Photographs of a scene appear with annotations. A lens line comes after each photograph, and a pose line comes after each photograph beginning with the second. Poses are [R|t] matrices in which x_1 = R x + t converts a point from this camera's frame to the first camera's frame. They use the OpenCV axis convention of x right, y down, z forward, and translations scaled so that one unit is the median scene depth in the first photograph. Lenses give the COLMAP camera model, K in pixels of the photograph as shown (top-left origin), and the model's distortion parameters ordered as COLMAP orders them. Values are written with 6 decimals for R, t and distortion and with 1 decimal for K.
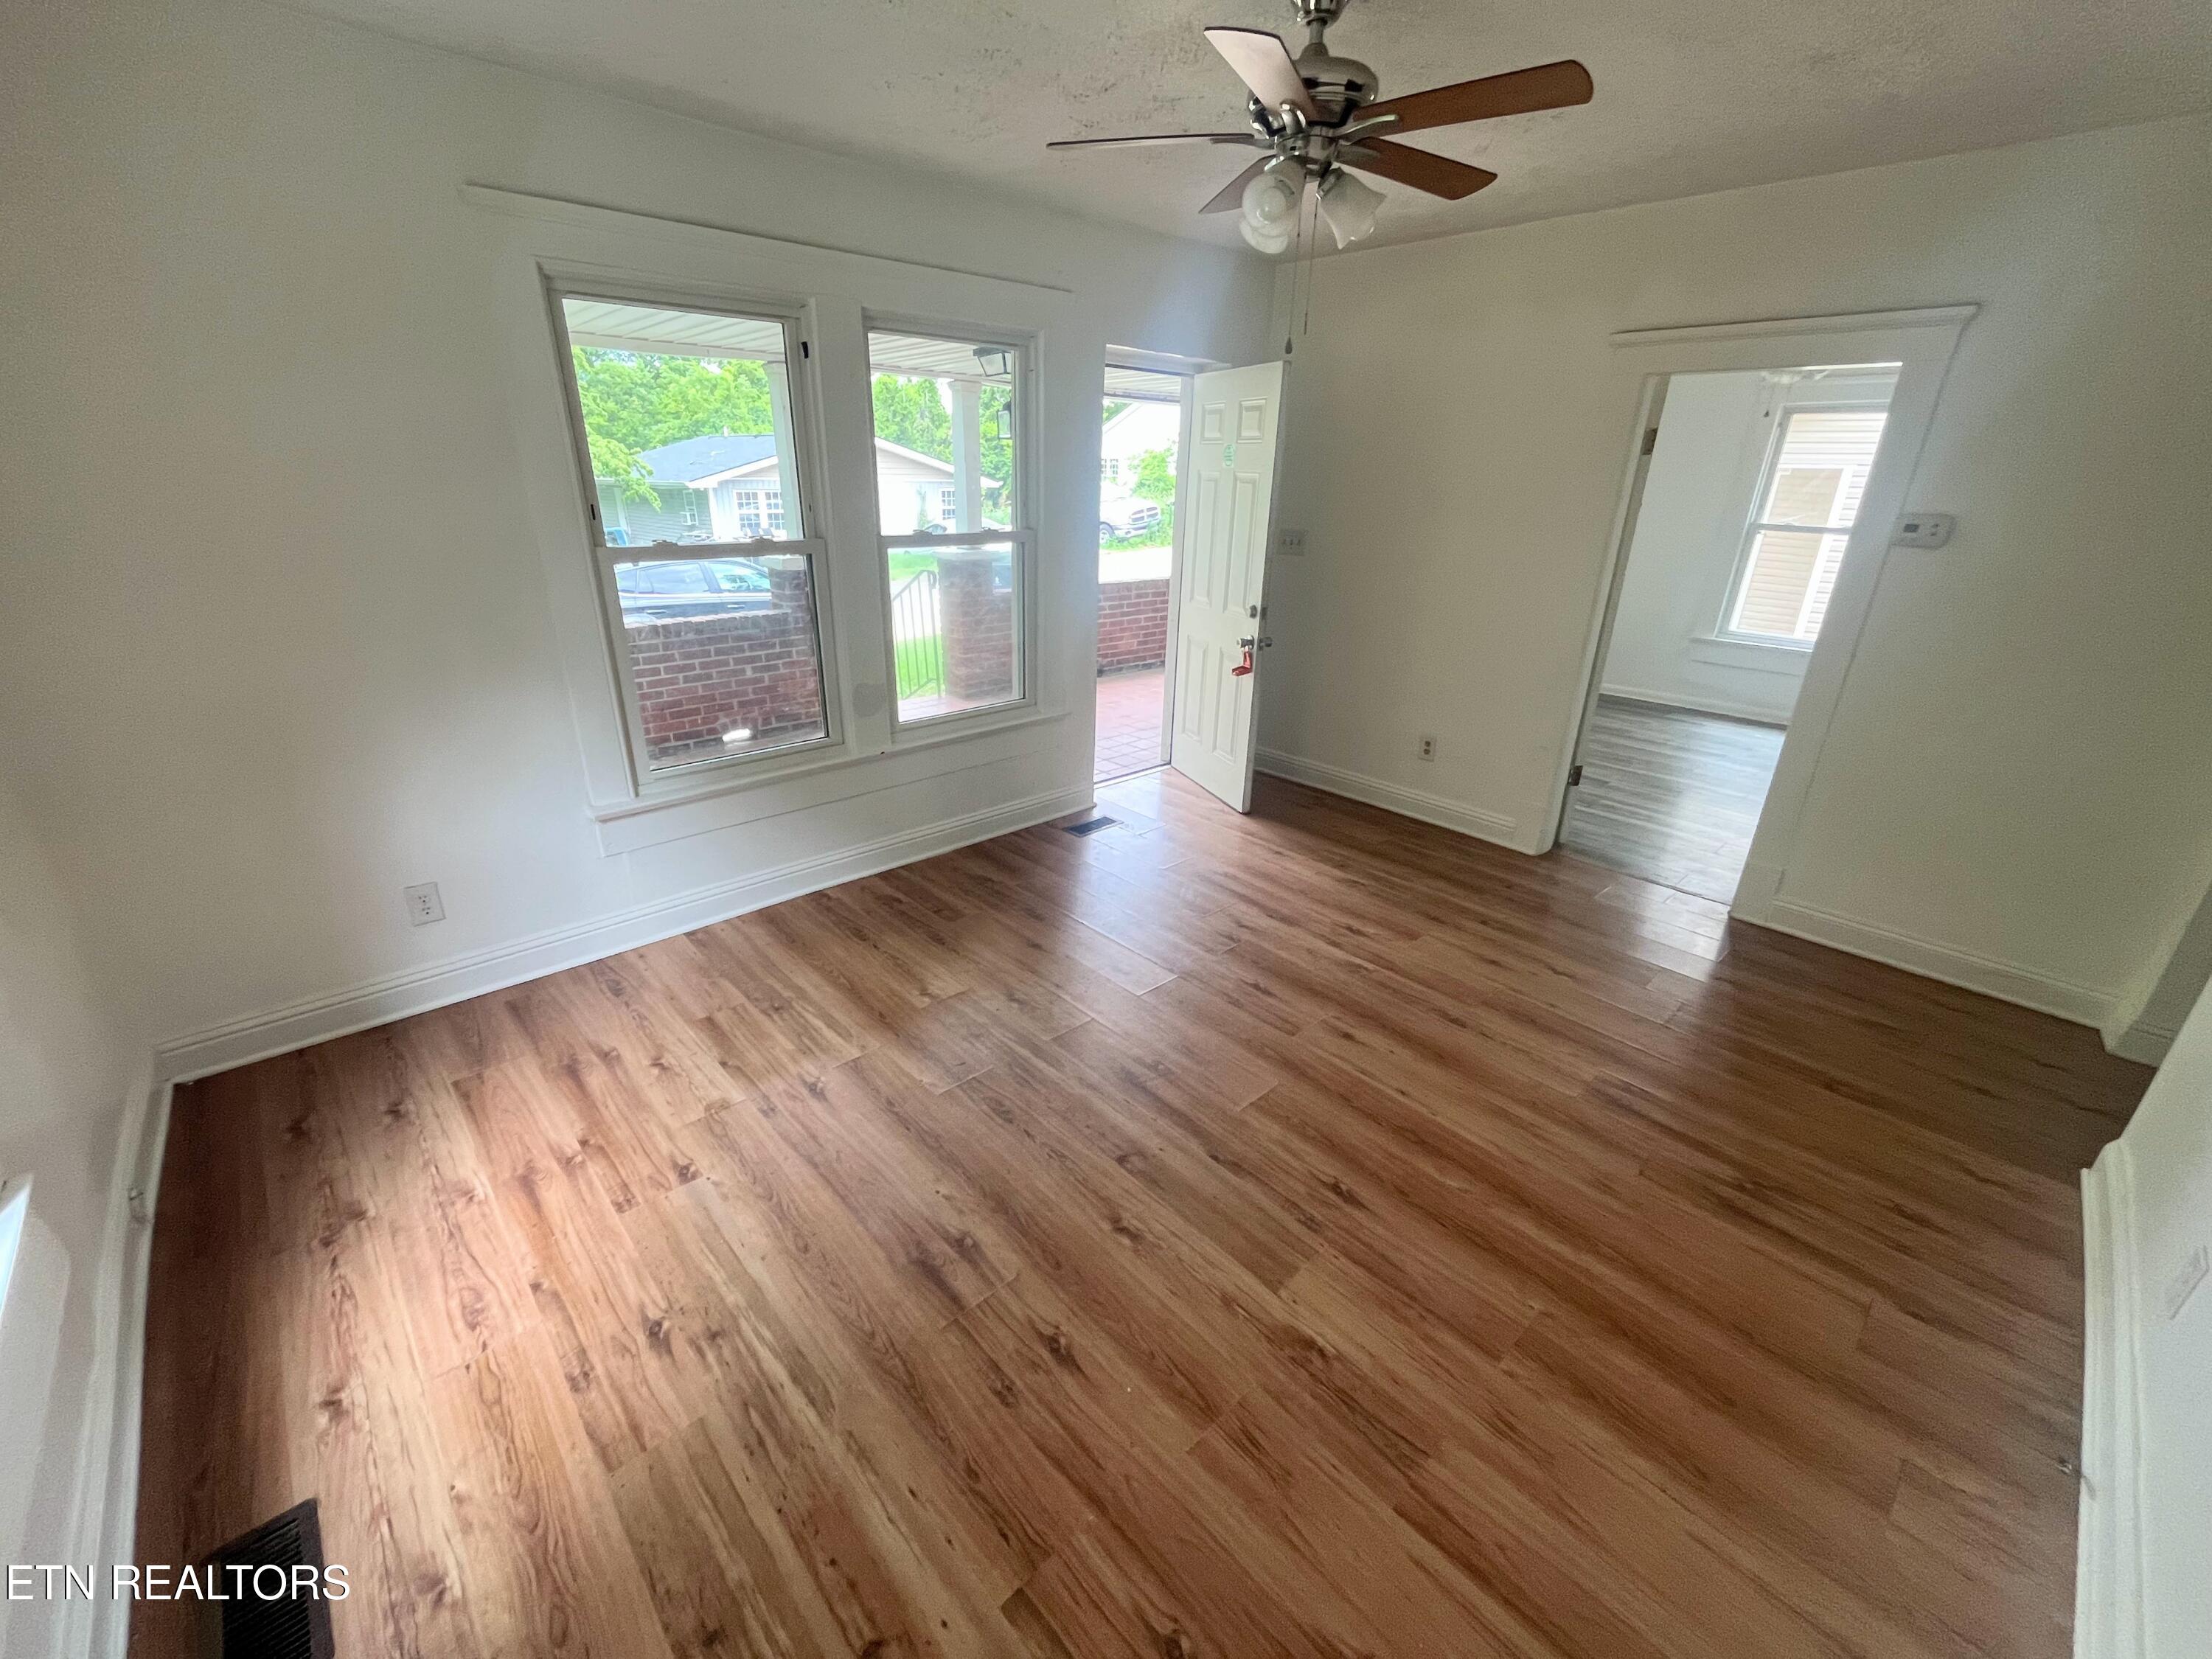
lens RADIAL K [[884.4, 0, 1106.0], [0, 884.4, 829.5], [0, 0, 1]] dist [-0.012992, 0.000090]
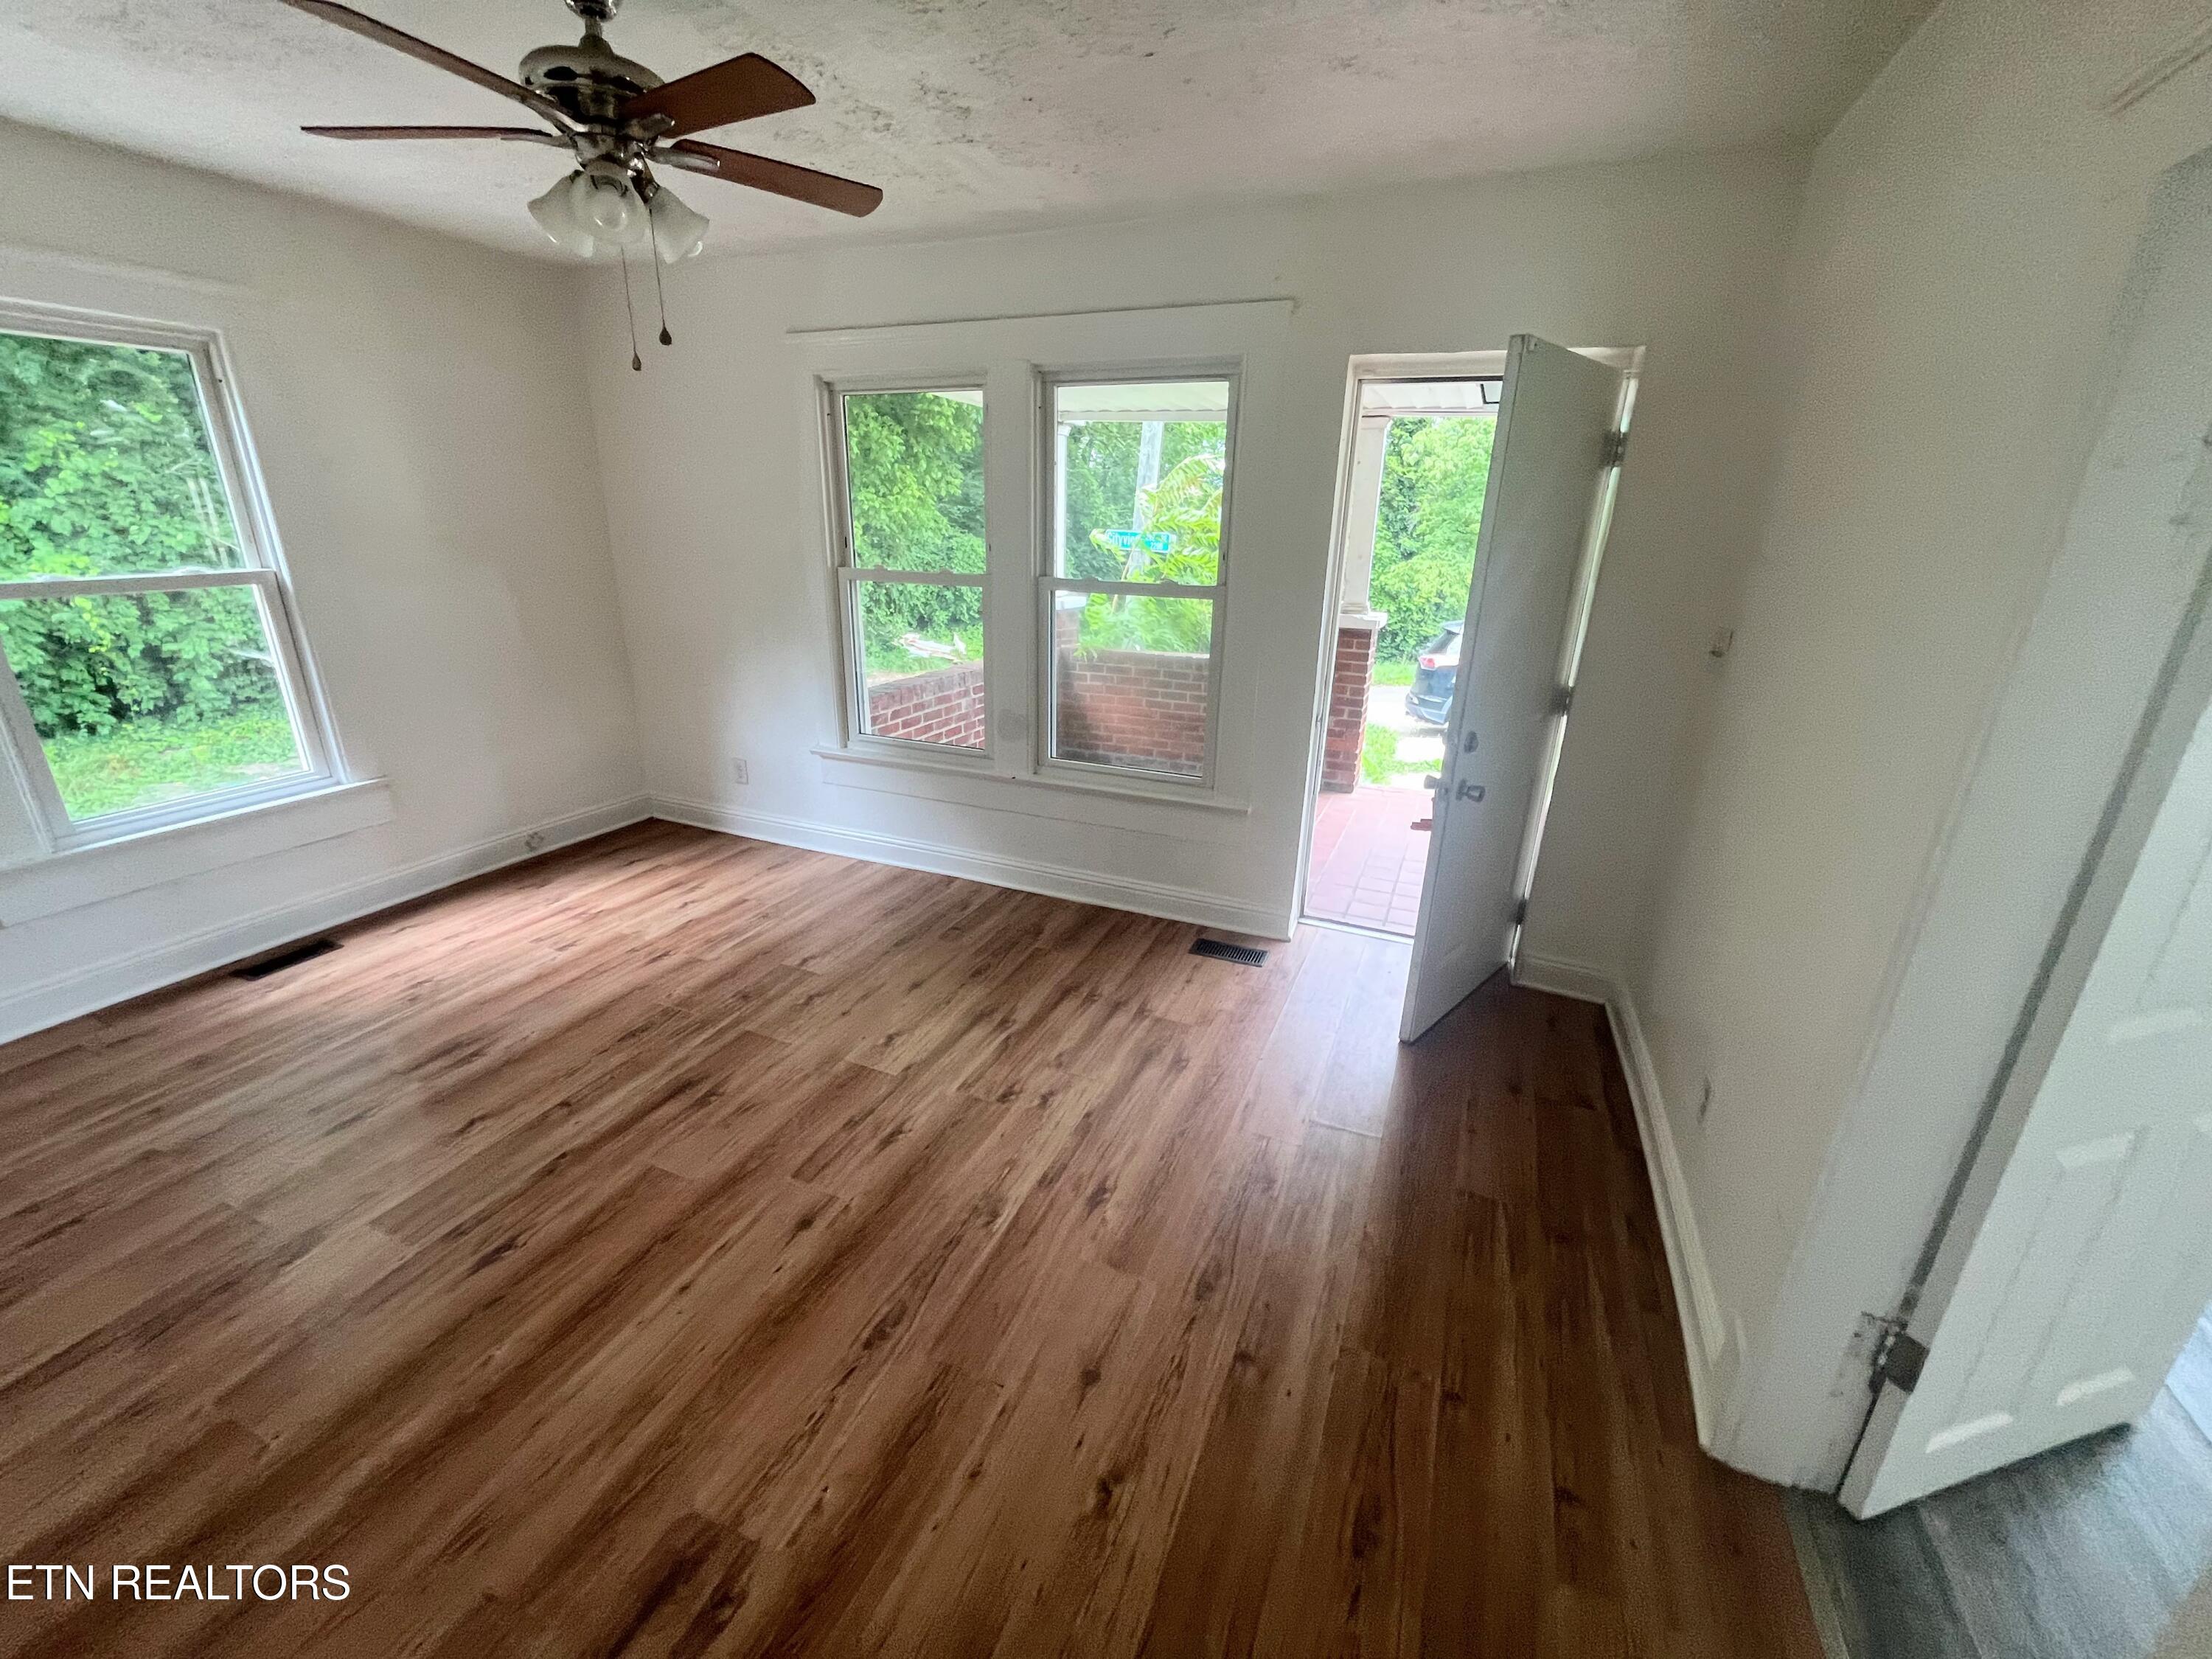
lens RADIAL K [[903.2, 0, 1106.0], [0, 903.2, 829.5], [0, 0, 1]] dist [0.001542, 0.000519]
pose [[0.413131, 0.295686, -0.861332, 1.093928], [-0.356398, 0.922877, 0.145871, -0.334054], [0.838036, 0.246713, 0.486651, 0.852013]]
